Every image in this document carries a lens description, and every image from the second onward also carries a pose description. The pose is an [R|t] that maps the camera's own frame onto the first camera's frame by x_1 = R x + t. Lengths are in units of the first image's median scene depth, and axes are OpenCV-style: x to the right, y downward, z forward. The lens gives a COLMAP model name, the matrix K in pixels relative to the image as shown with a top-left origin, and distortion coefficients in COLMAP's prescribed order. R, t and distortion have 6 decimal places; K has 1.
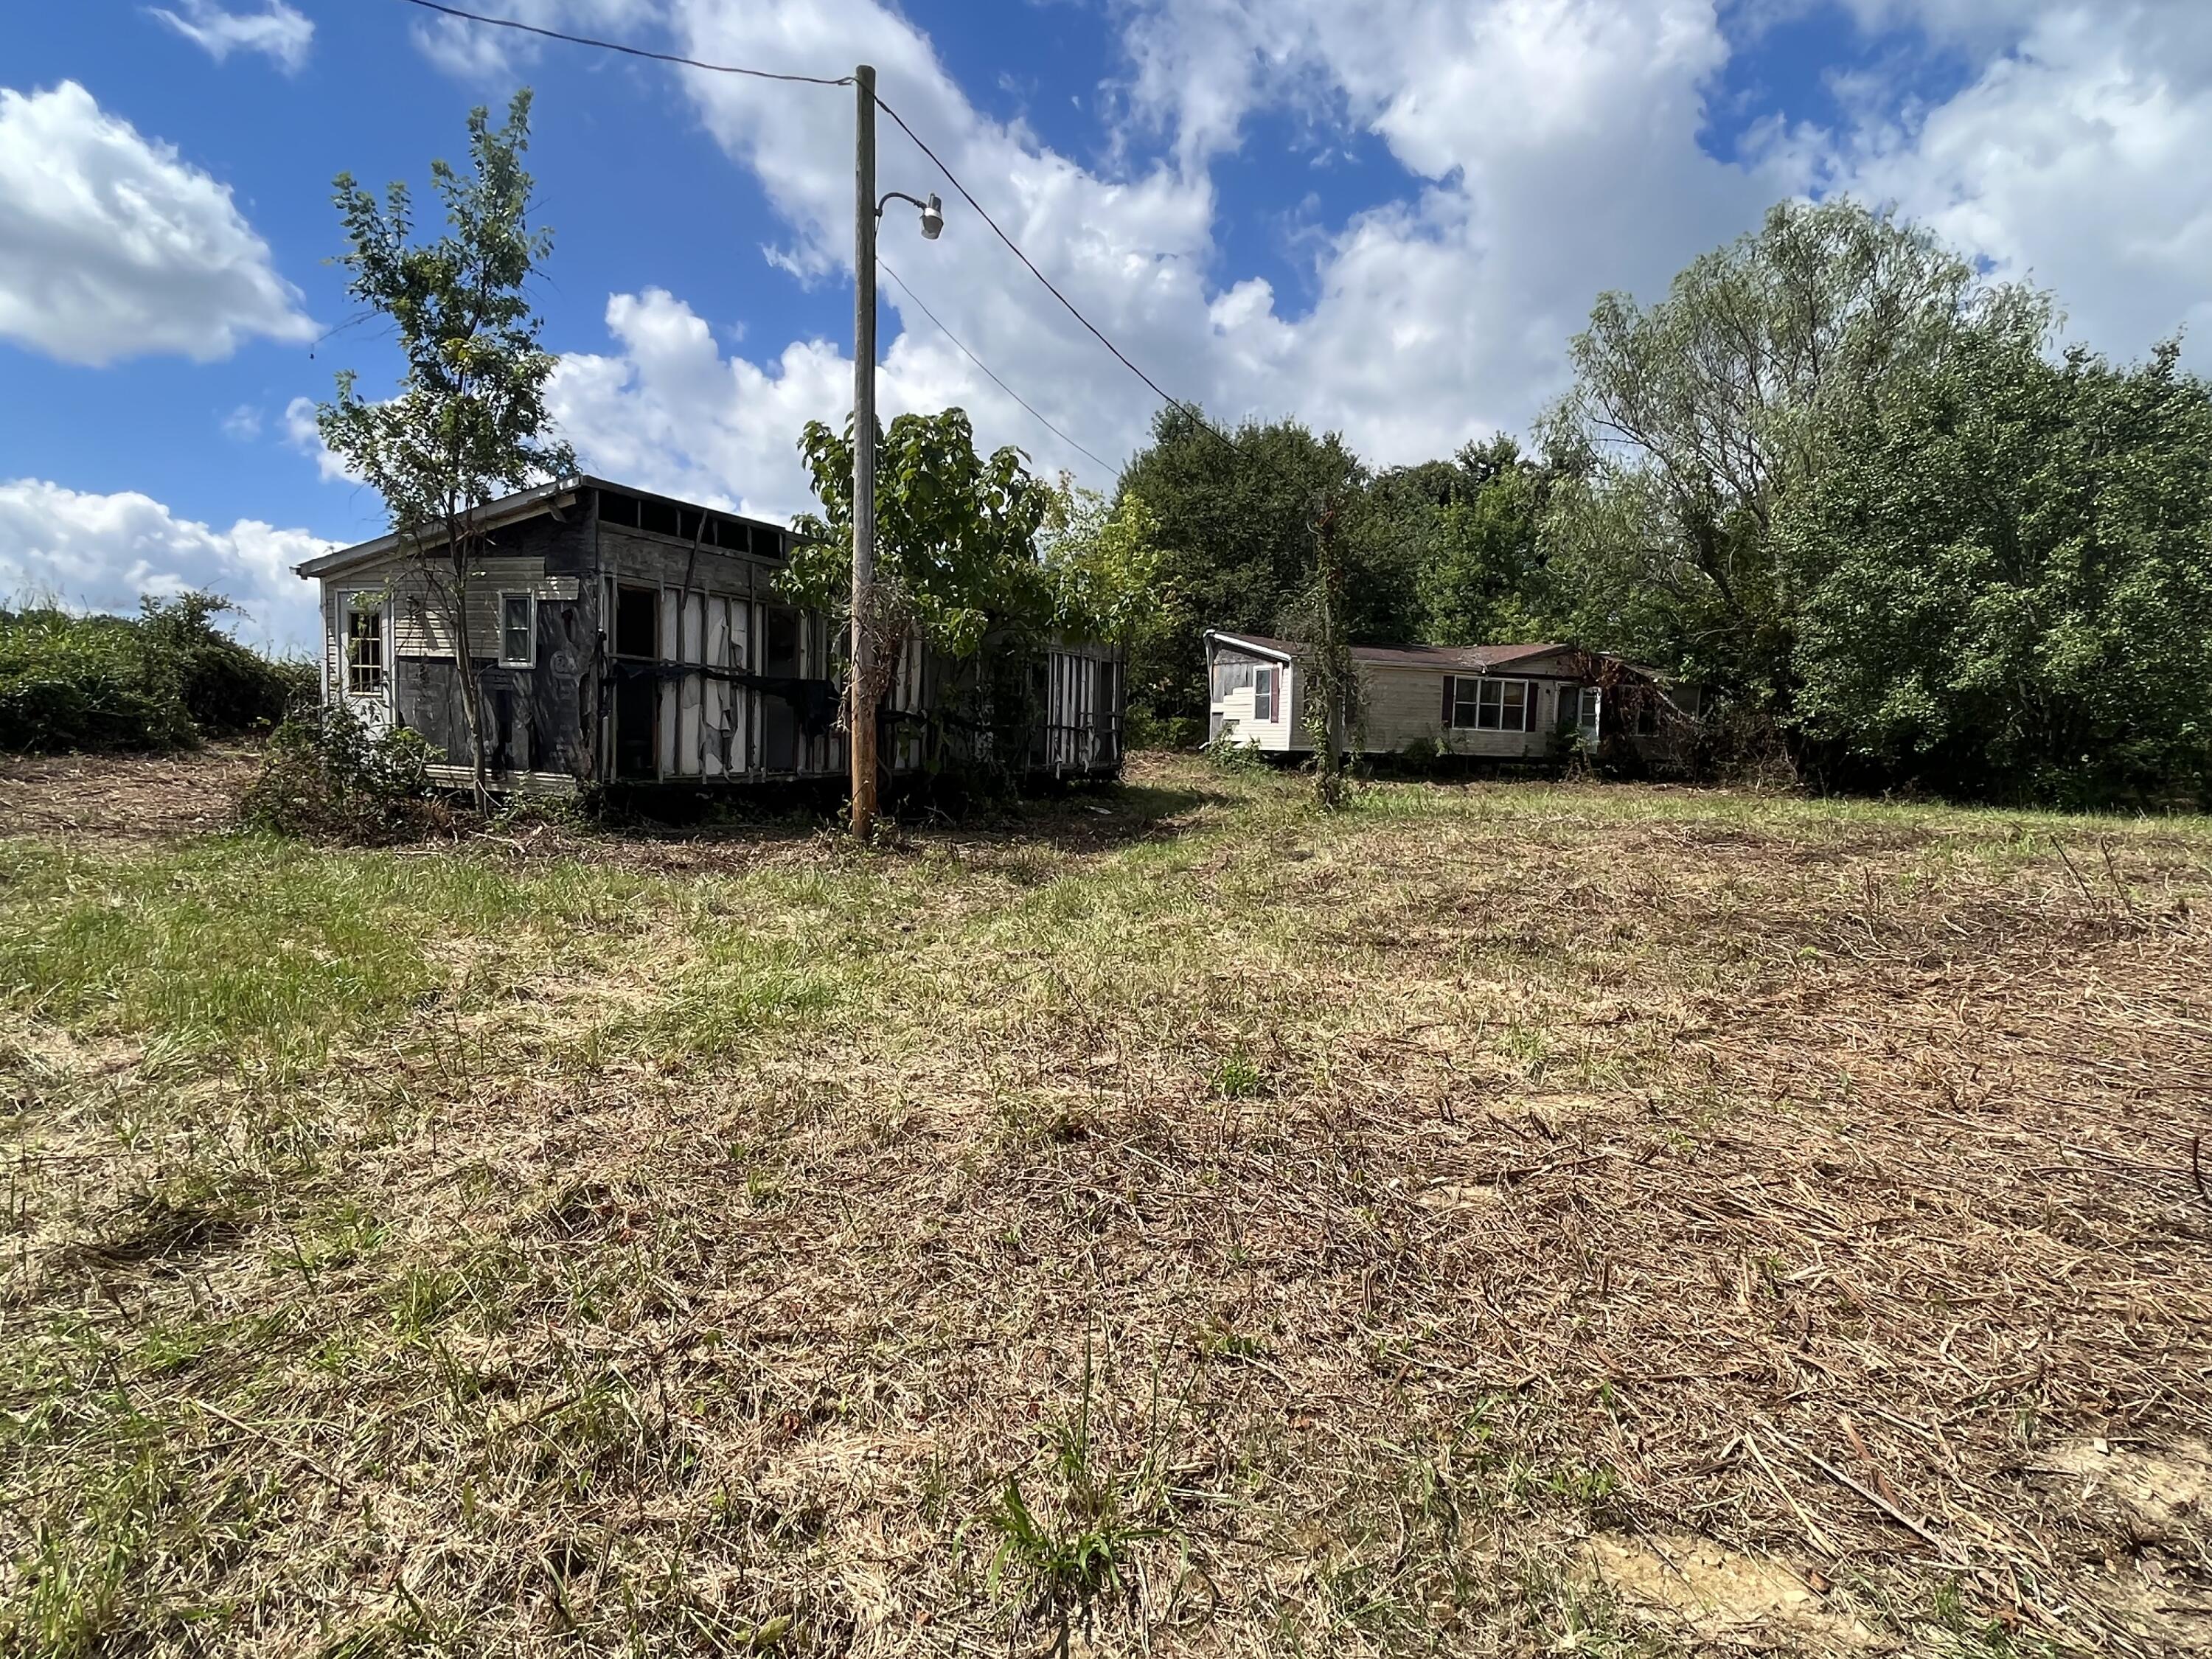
lens RADIAL K [[1223.5, 0, 1101.7], [0, 1223.5, 830.1], [0, 0, 1]] dist [-0.006043, -0.000218]
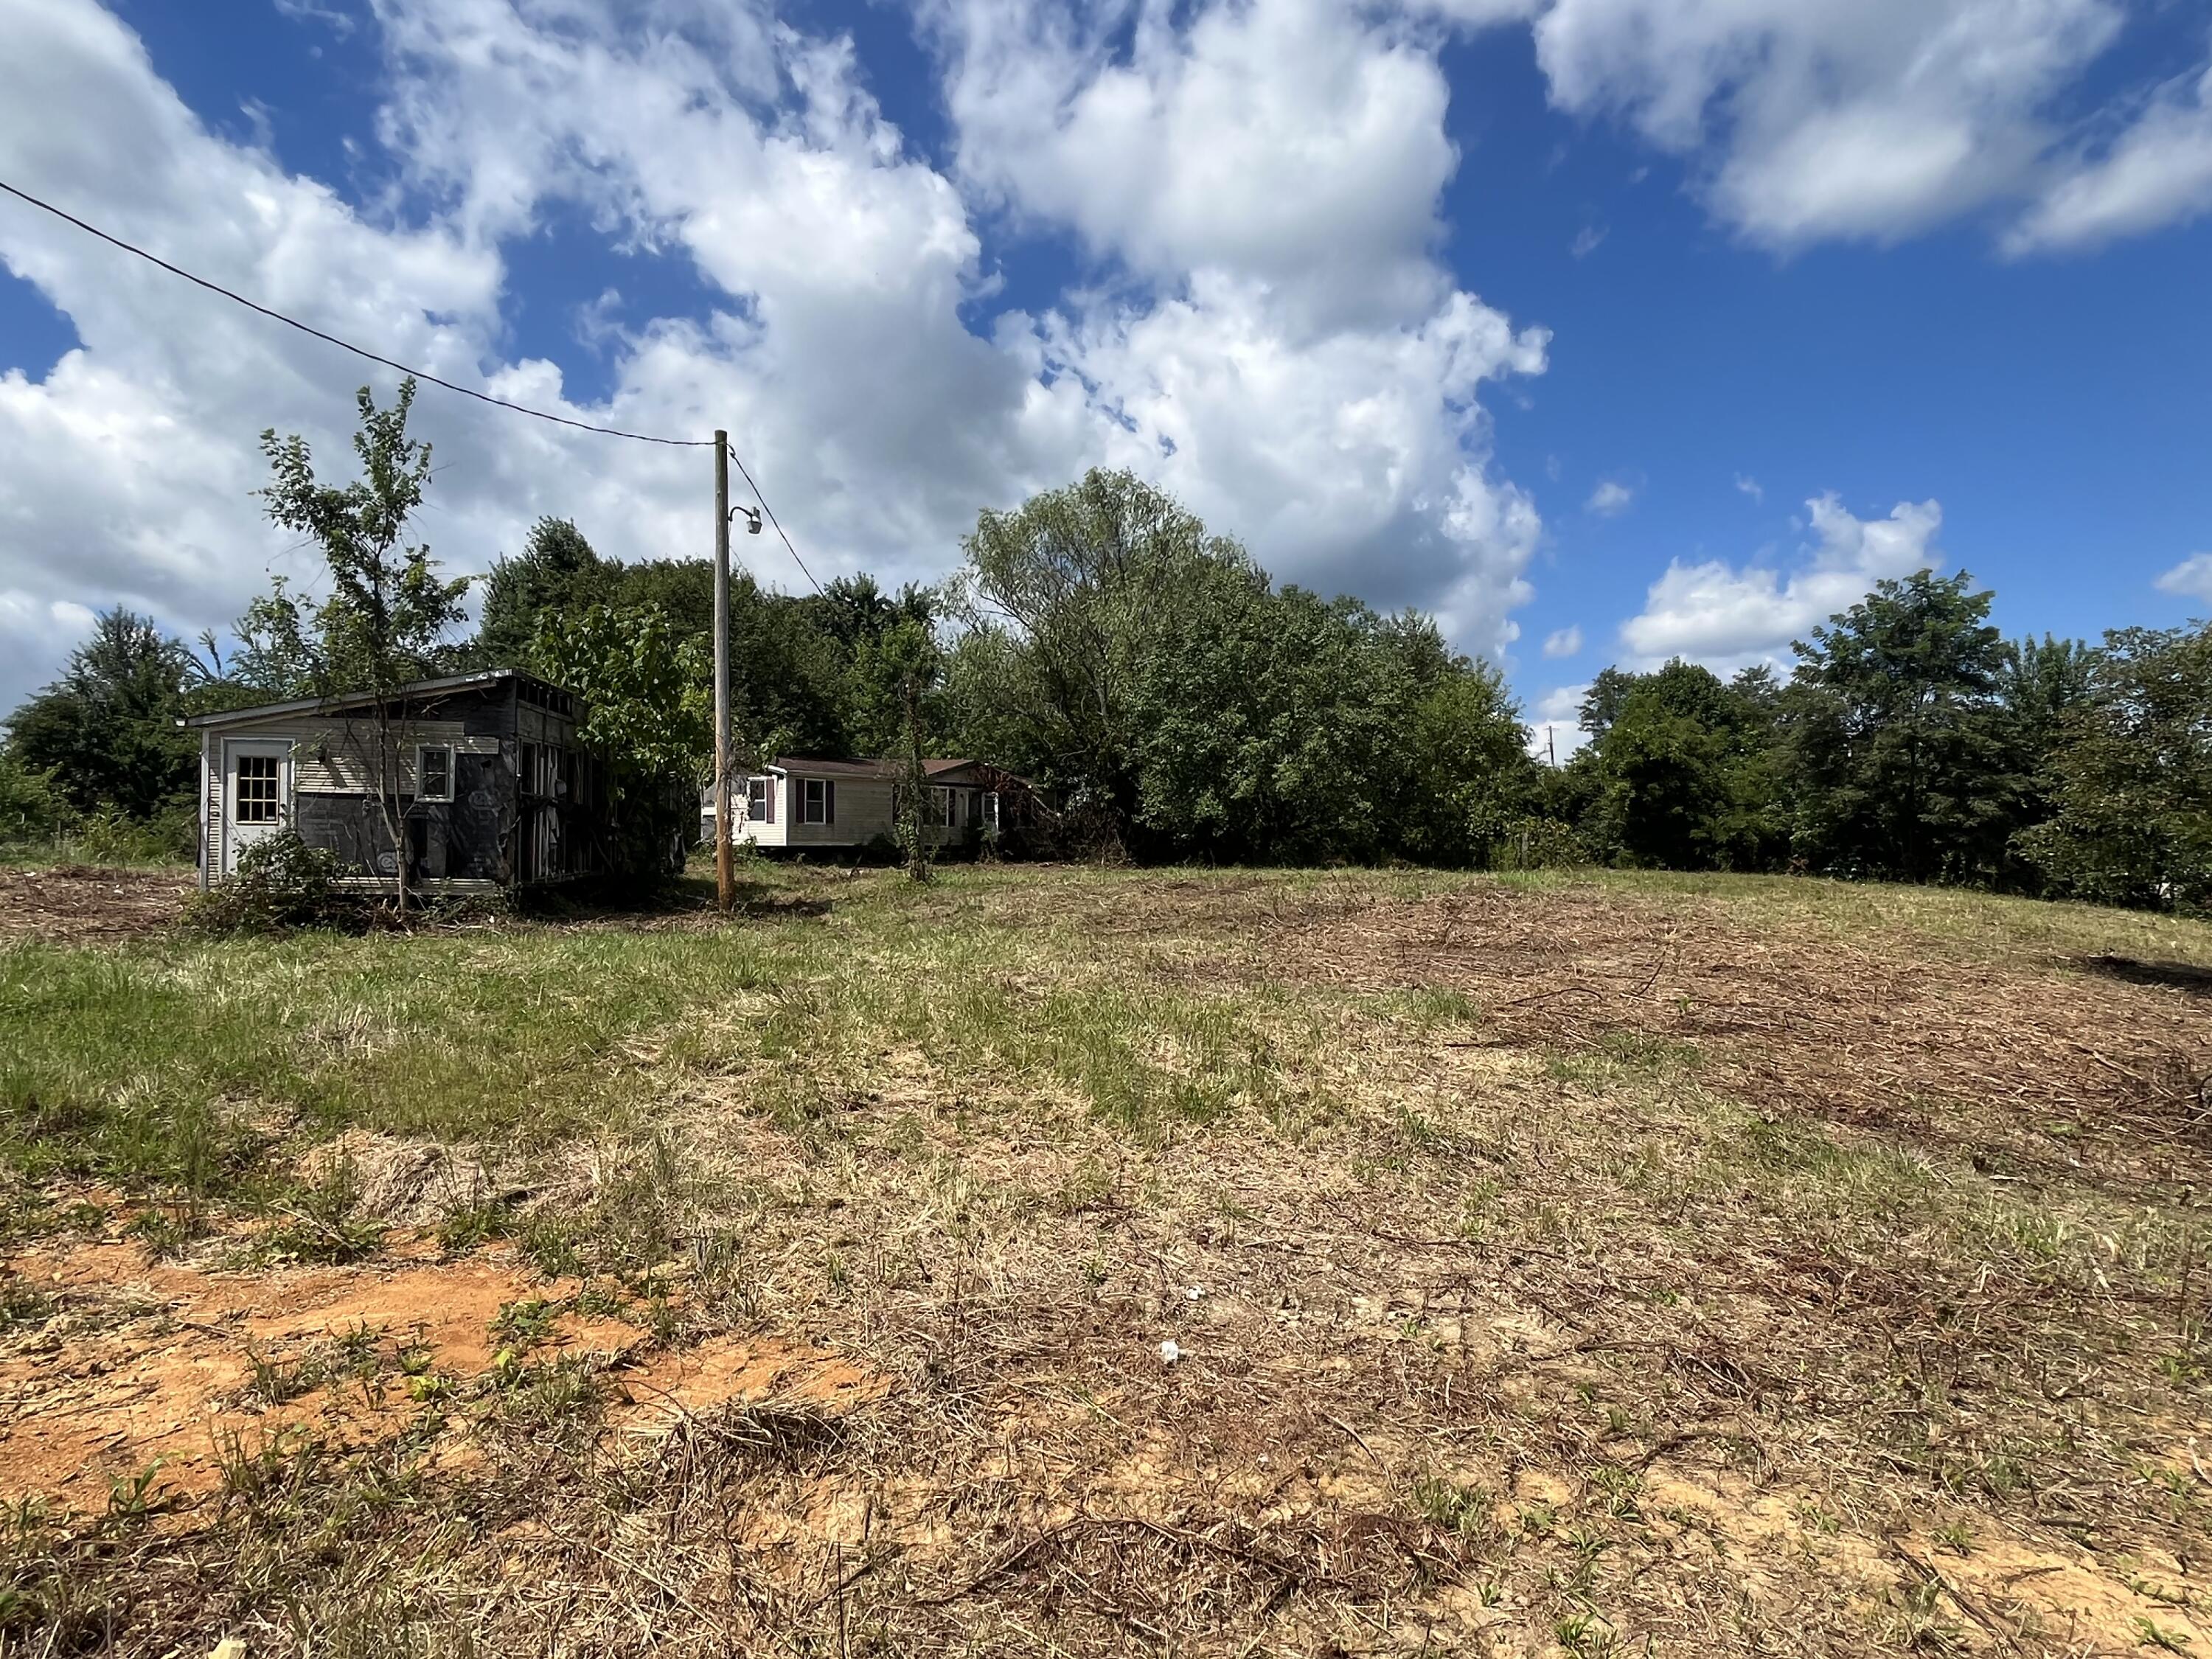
lens RADIAL K [[1223.5, 0, 1101.7], [0, 1223.5, 830.1], [0, 0, 1]] dist [-0.006043, -0.000218]
pose [[0.846349, -0.020990, 0.532215, -0.265828], [0.059824, 0.996646, -0.055829, 0.008110], [-0.529258, 0.079090, 0.844766, -0.244263]]
